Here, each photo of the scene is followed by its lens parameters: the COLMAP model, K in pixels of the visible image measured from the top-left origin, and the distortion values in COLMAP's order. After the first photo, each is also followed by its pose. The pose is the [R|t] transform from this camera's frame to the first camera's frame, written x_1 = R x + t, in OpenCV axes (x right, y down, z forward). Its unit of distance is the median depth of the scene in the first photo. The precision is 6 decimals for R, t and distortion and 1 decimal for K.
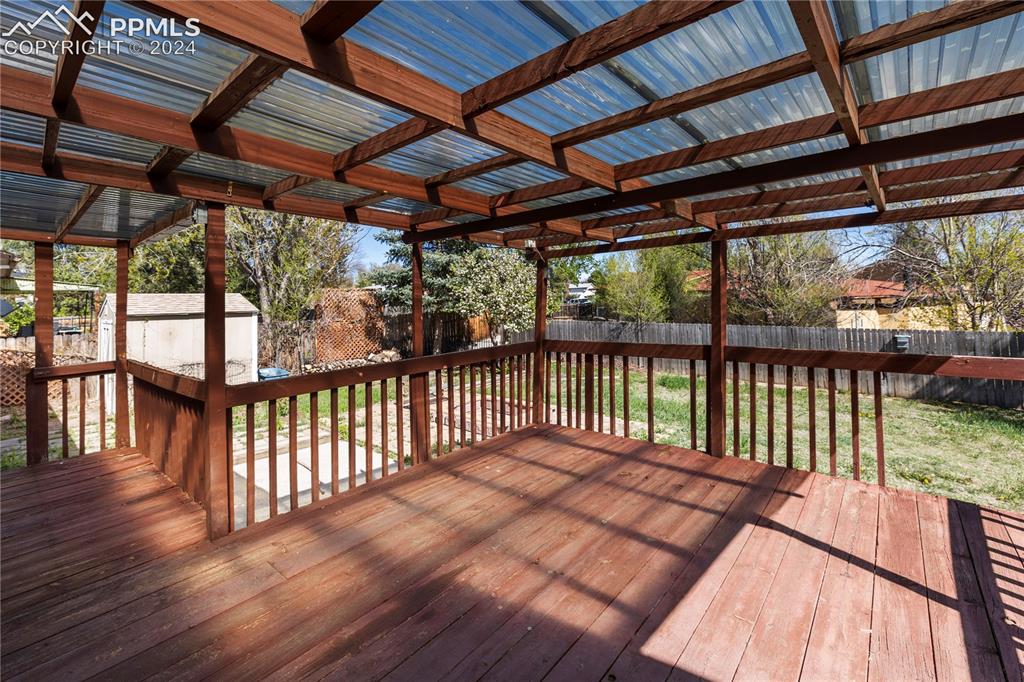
lens RADIAL K [[442.0, 0, 507.7], [0, 442.0, 309.7], [0, 0, 1]] dist [0.000156, 0.000046]
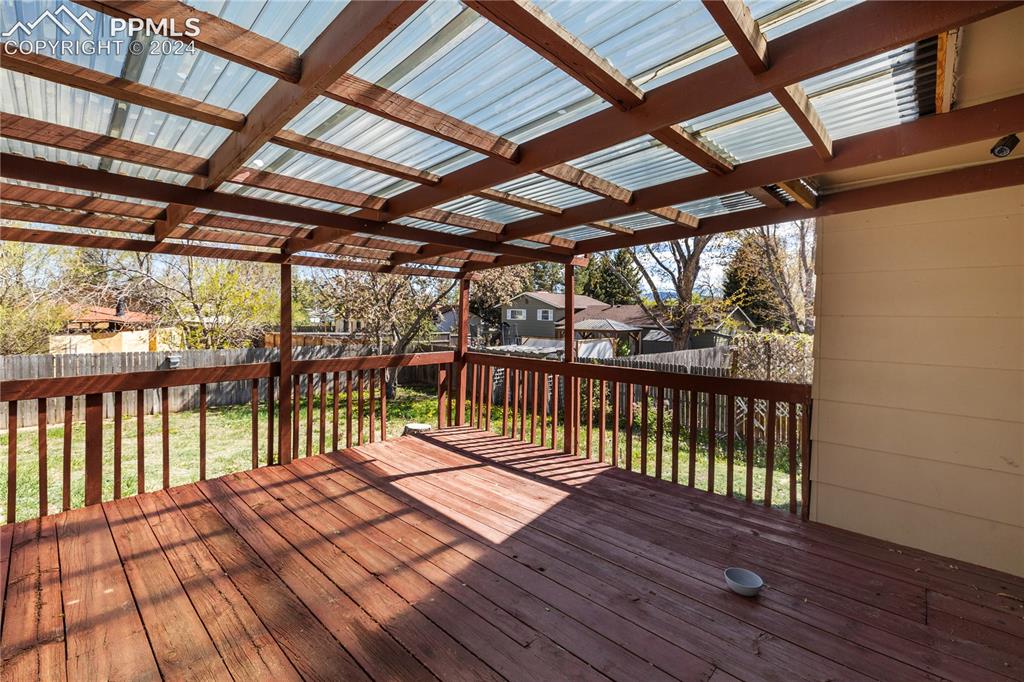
lens RADIAL K [[442.0, 0, 507.7], [0, 442.0, 309.7], [0, 0, 1]] dist [0.000156, 0.000046]
pose [[0.059990, 0.044469, 0.997208, -0.721842], [0.011811, 0.998906, -0.045255, 0.016344], [-0.998129, 0.014493, 0.059399, 0.488869]]
